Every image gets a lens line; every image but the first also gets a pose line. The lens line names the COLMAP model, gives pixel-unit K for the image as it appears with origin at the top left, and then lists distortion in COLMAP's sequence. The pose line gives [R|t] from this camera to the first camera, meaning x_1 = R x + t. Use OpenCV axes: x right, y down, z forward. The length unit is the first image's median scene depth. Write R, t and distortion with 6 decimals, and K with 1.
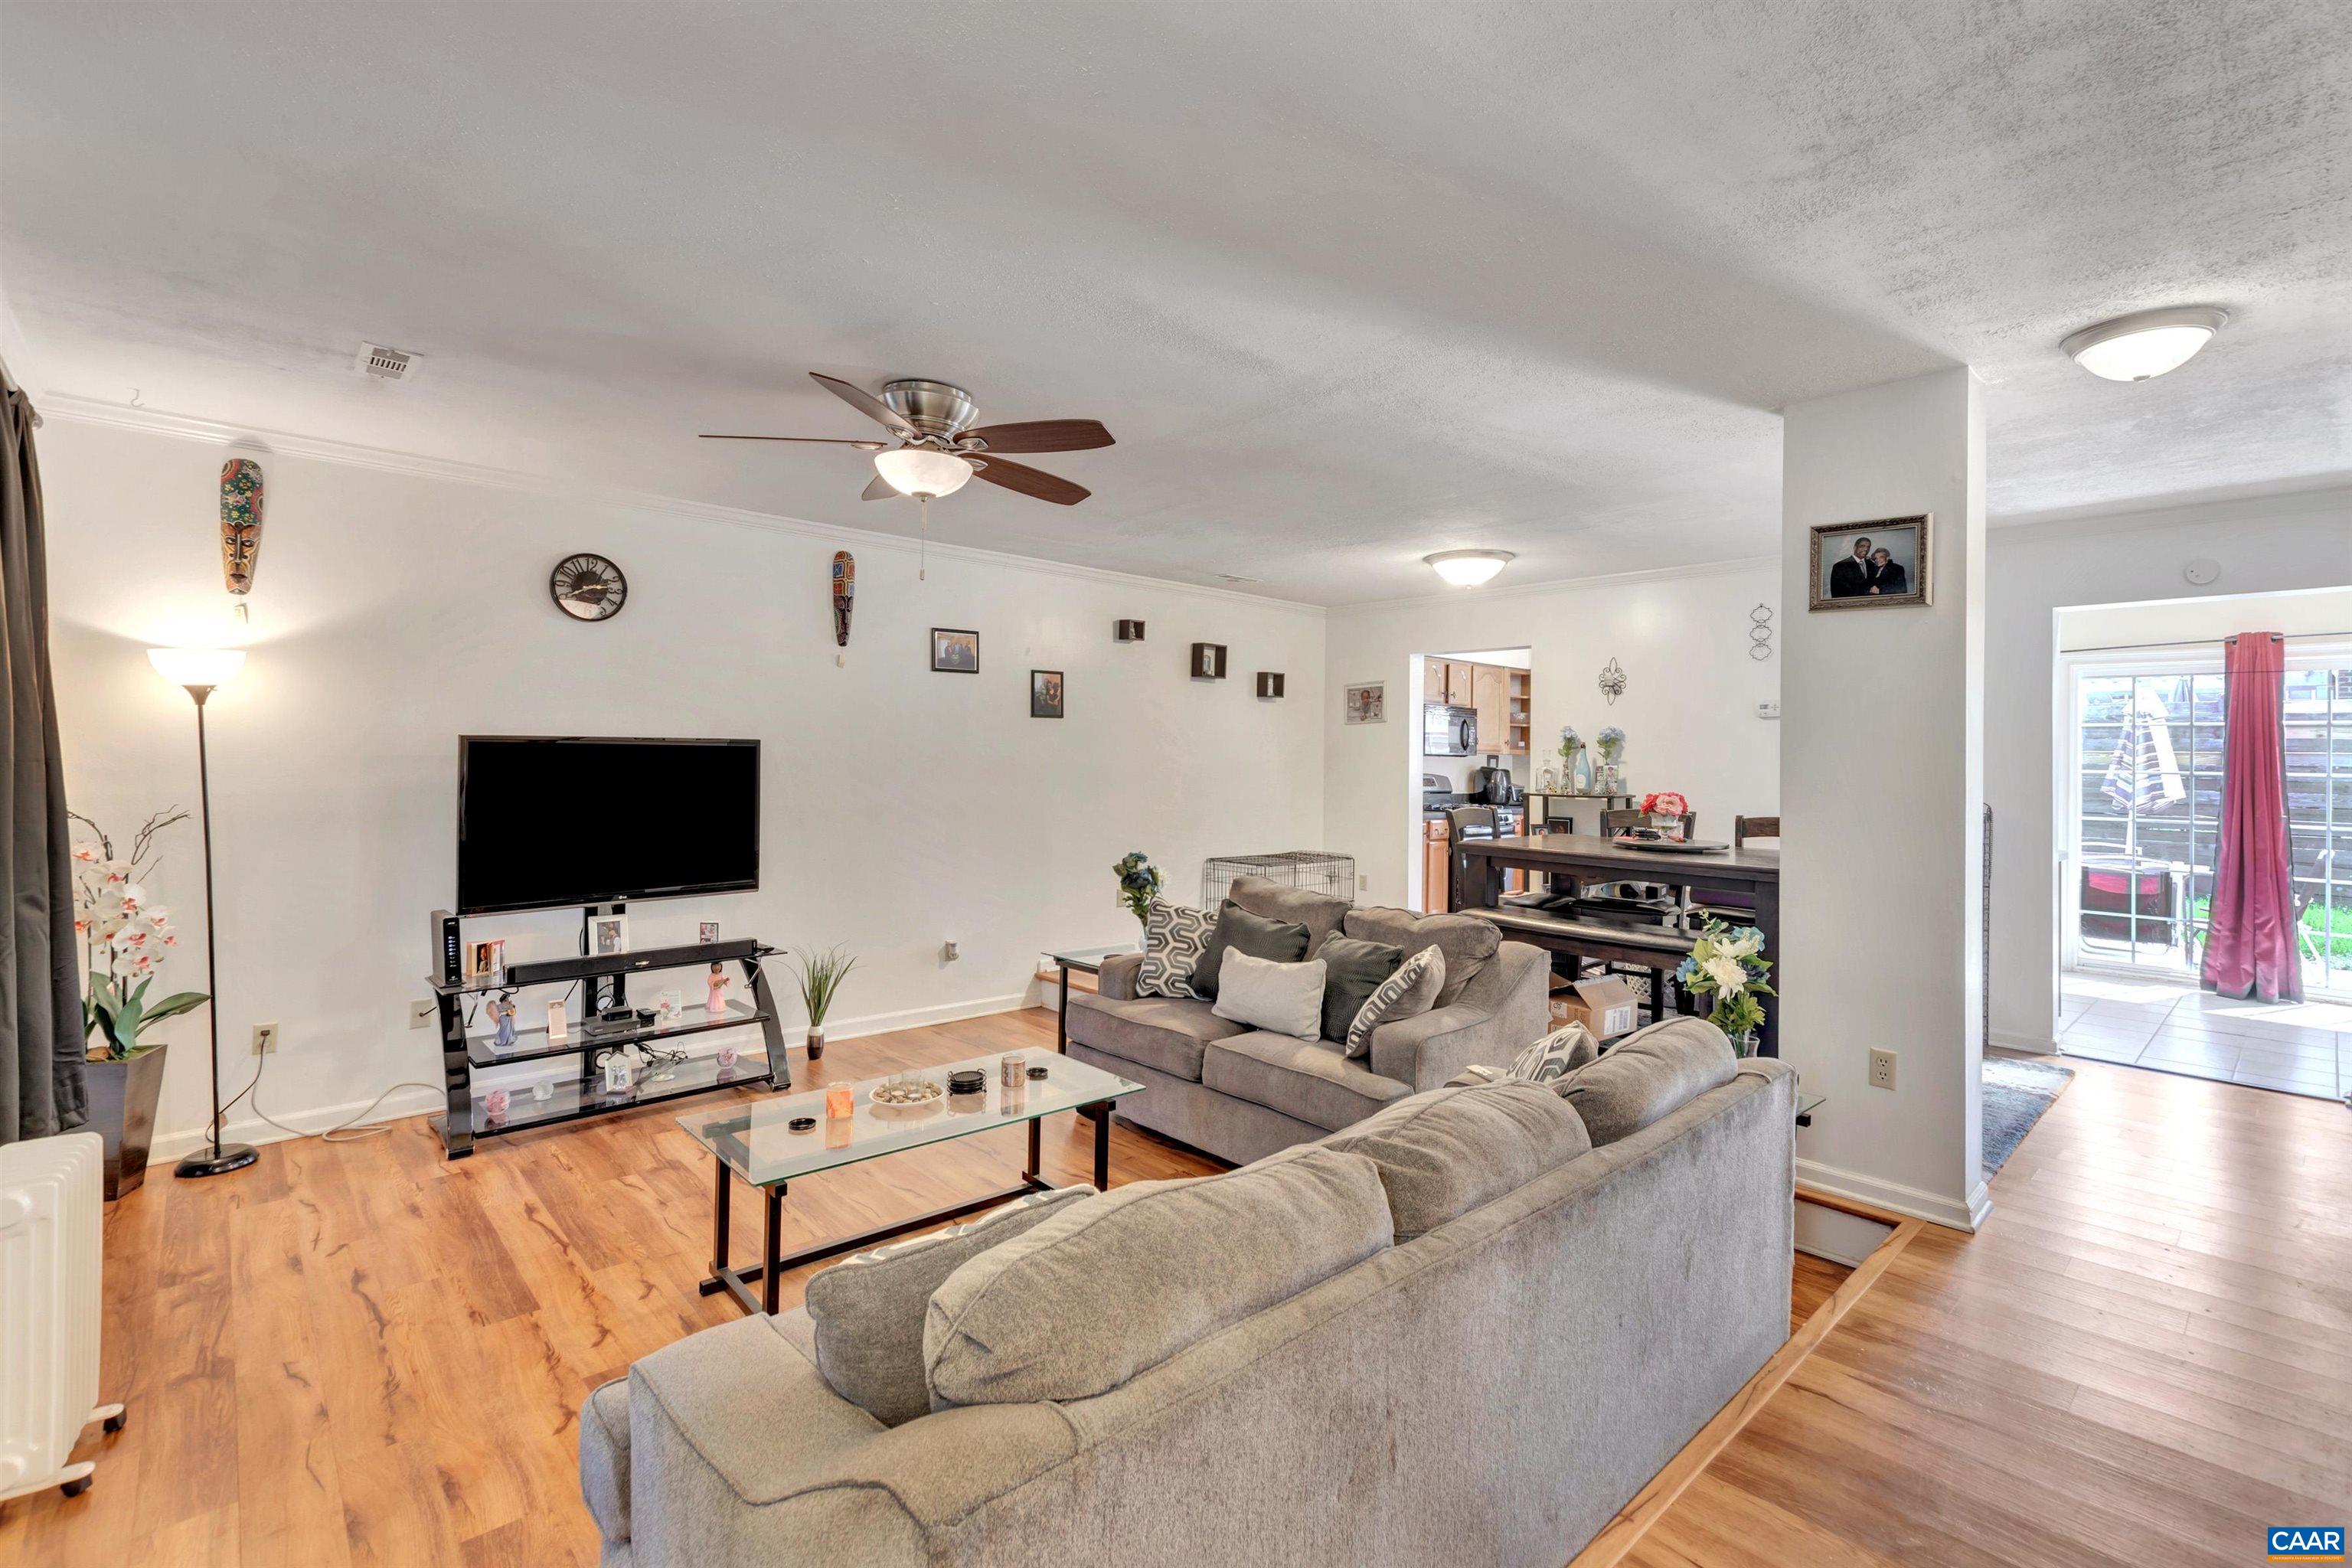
lens RADIAL K [[1051.4, 0, 1155.4], [0, 1051.4, 744.3], [0, 0, 1]] dist [0.006830, -0.003332]
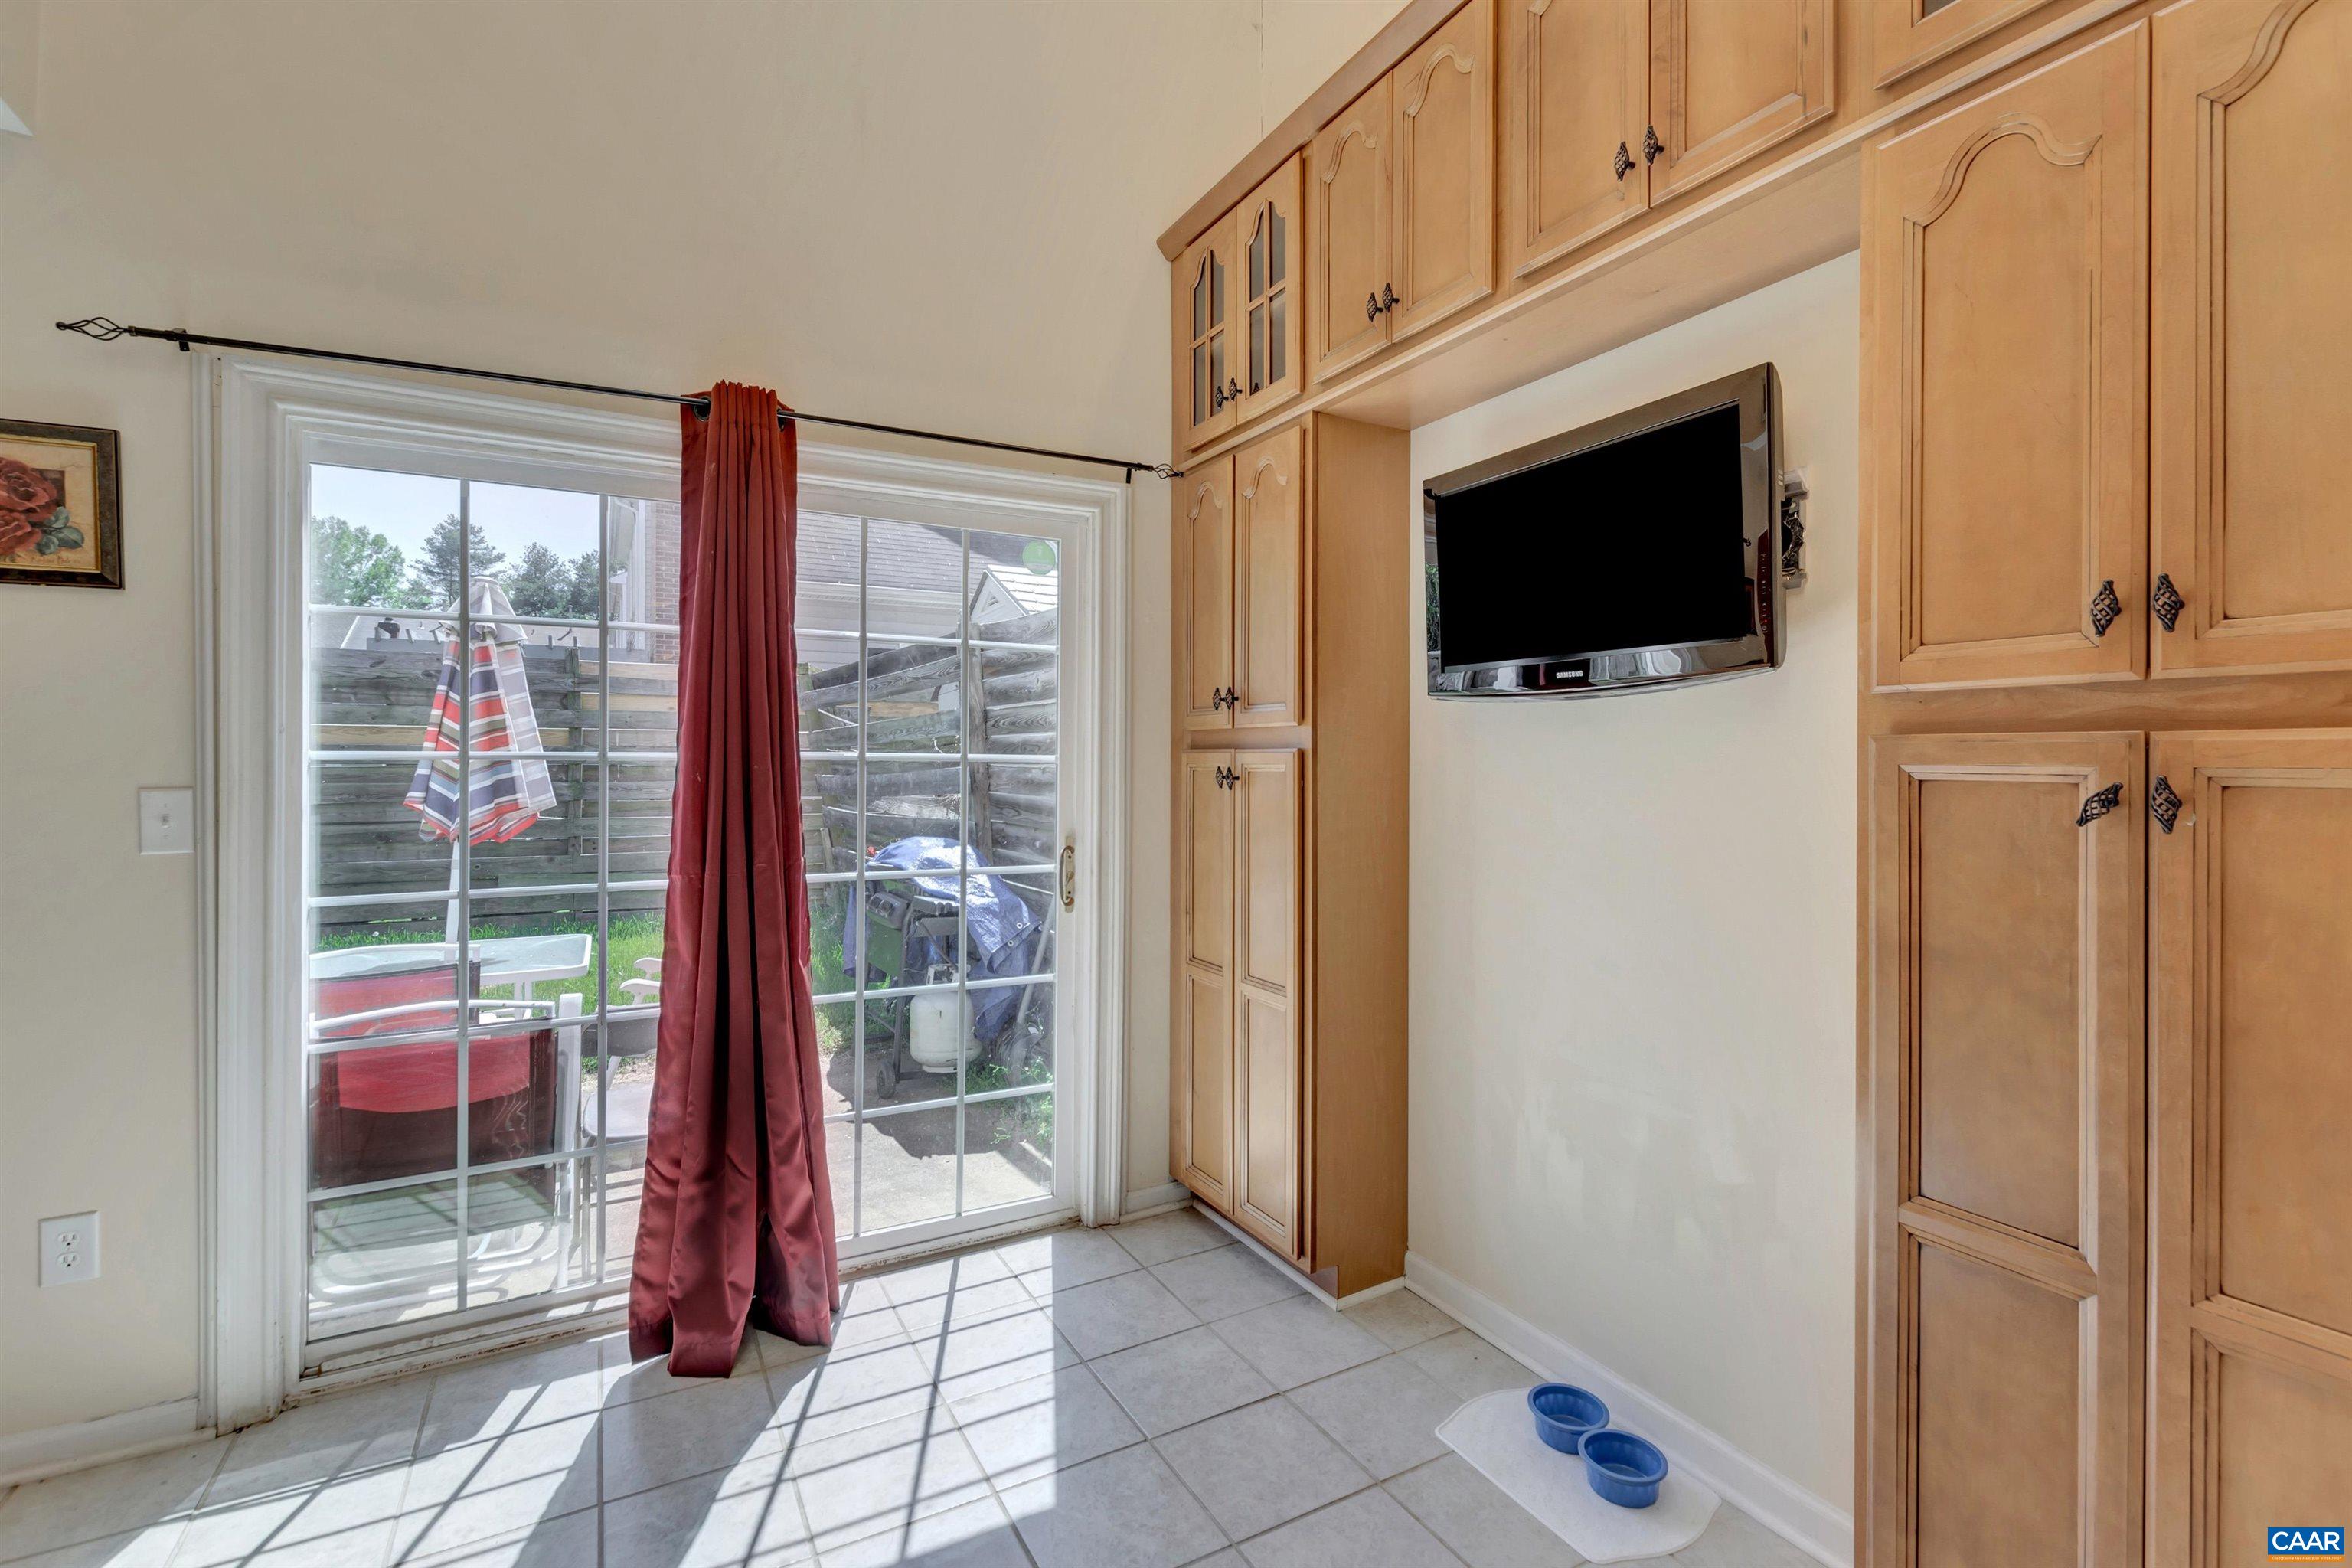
lens RADIAL K [[1051.4, 0, 1193.5], [0, 1051.4, 754.3], [0, 0, 1]] dist [0.006830, -0.003332]
pose [[0.211086, -0.010258, 0.977414, 0.621847], [-0.009165, 0.999880, 0.012473, 0.019443], [-0.977425, -0.011591, 0.210966, 0.673841]]
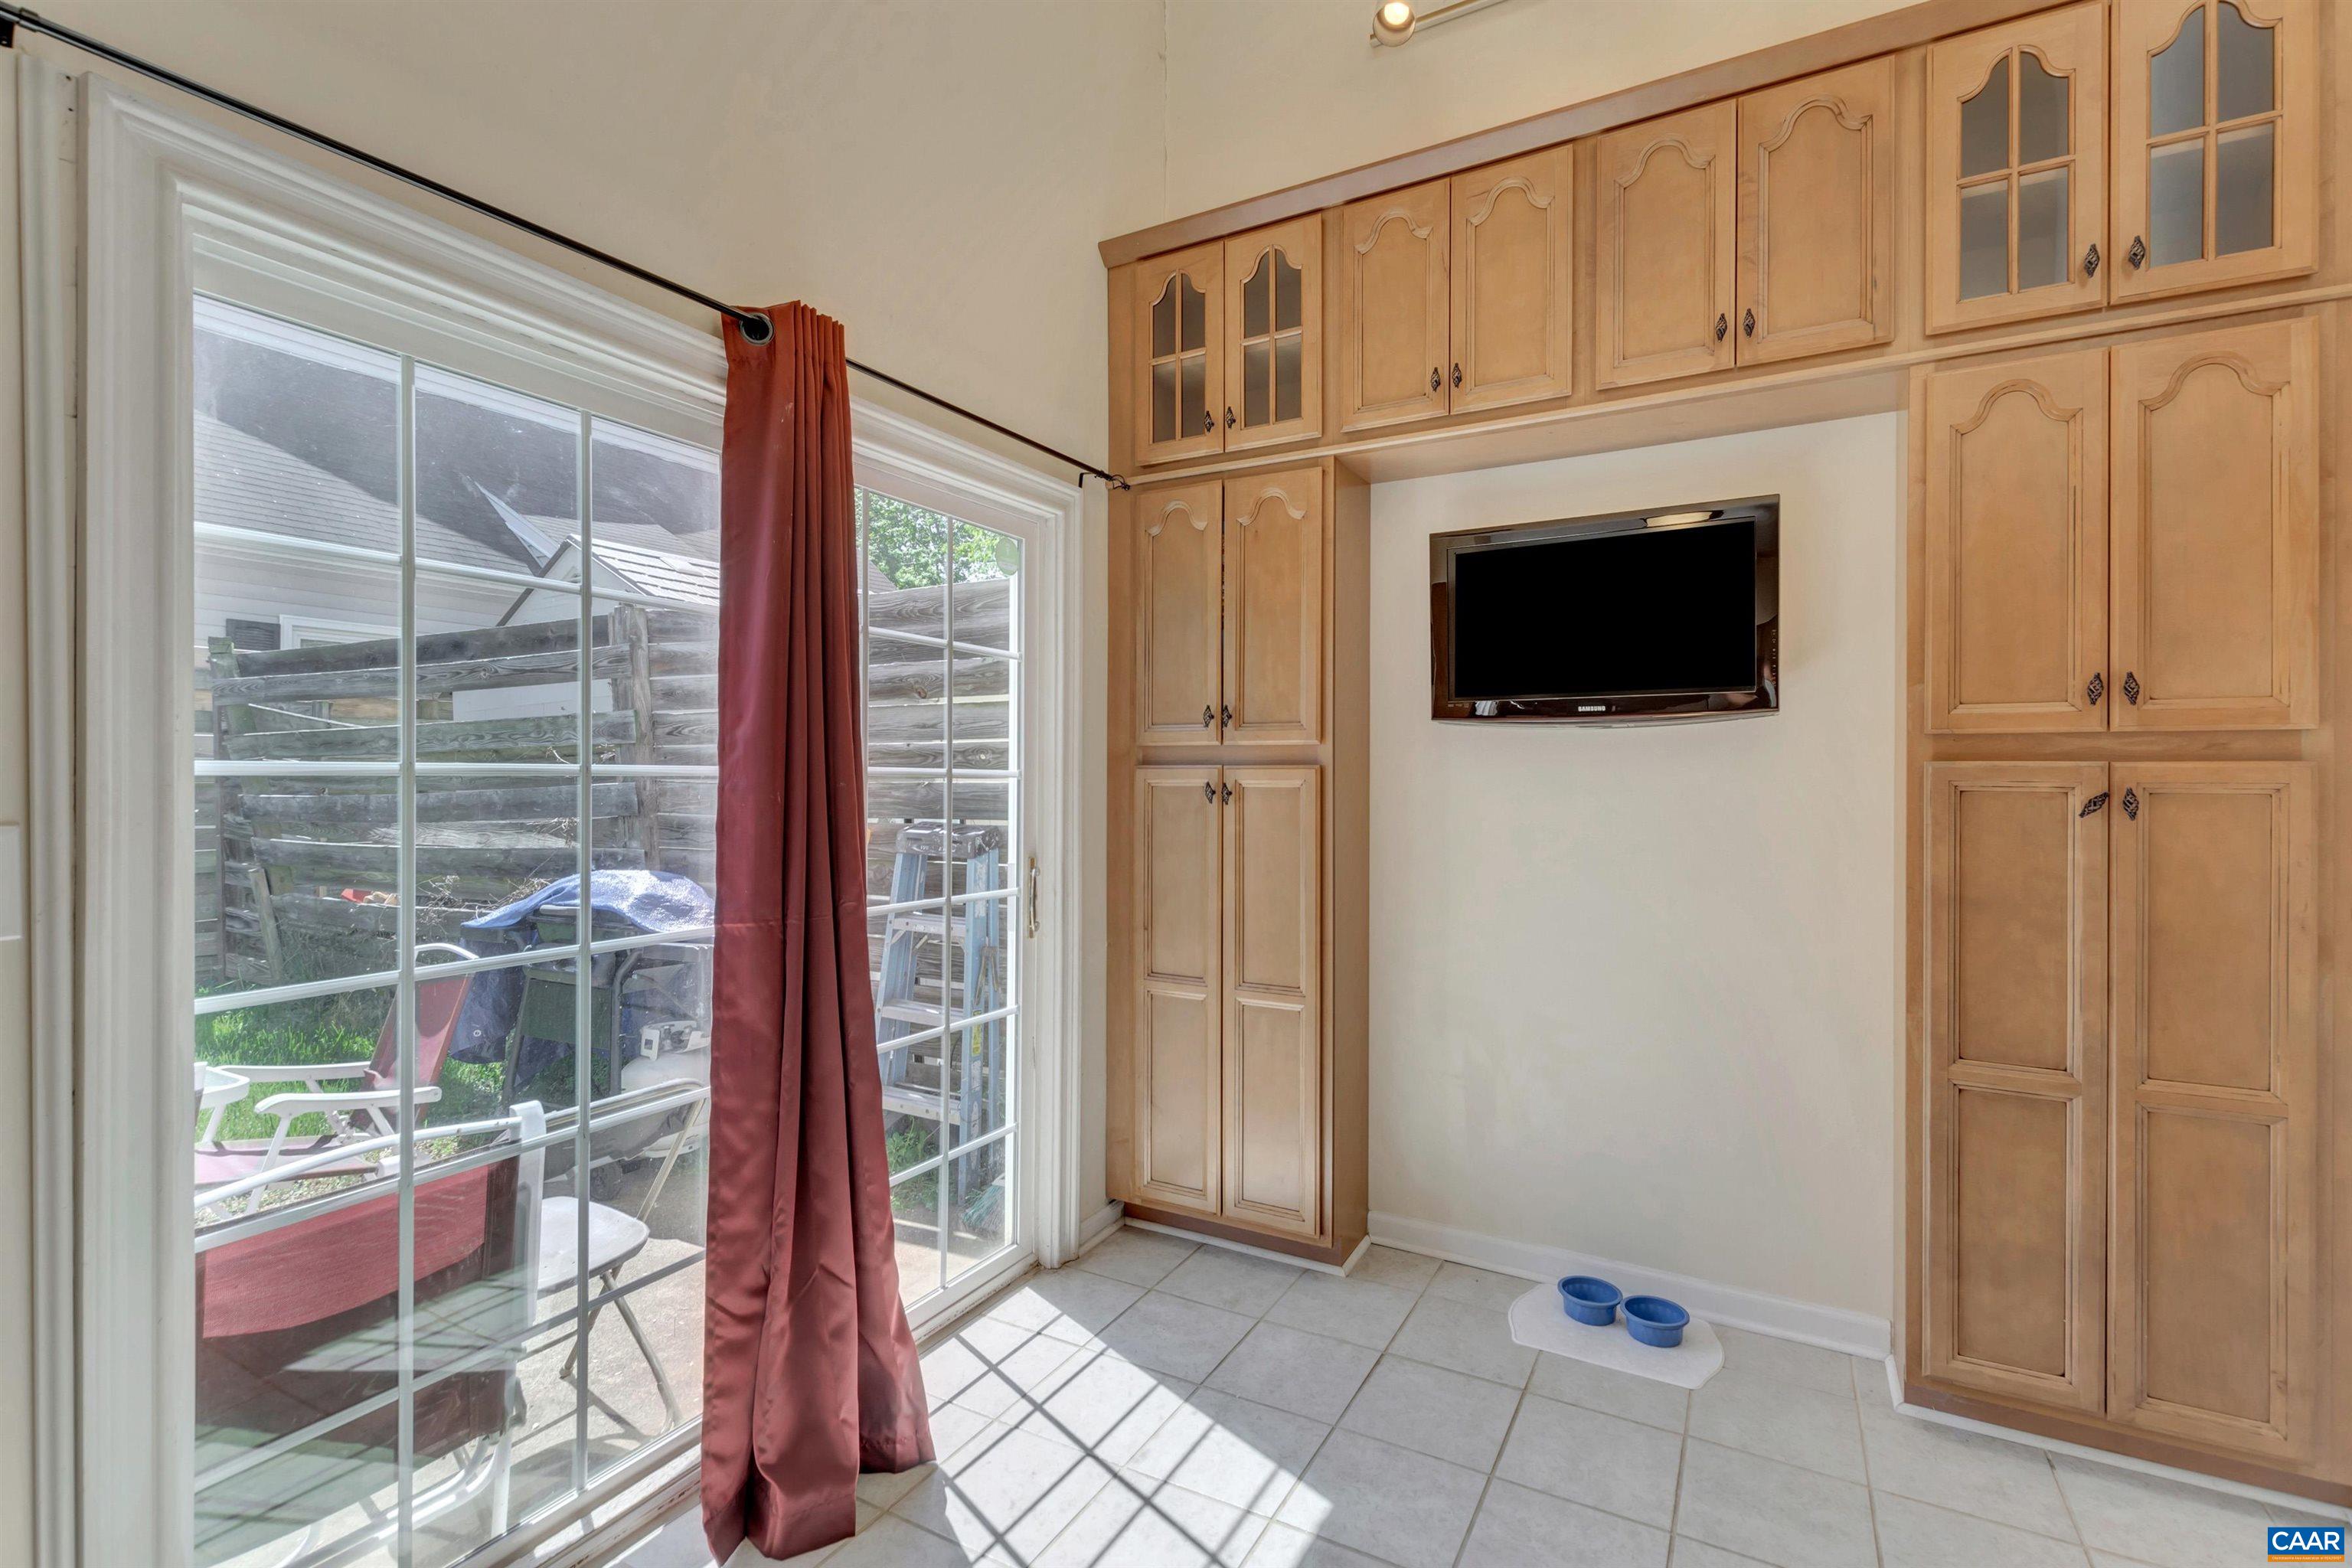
lens RADIAL K [[1051.4, 0, 1189.0], [0, 1051.4, 769.9], [0, 0, 1]] dist [0.006830, -0.003332]
pose [[-0.340887, -0.012692, 0.940019, 0.631979], [-0.019256, 0.999793, 0.006516, 0.021660], [-0.939907, -0.015879, -0.341061, 0.889130]]
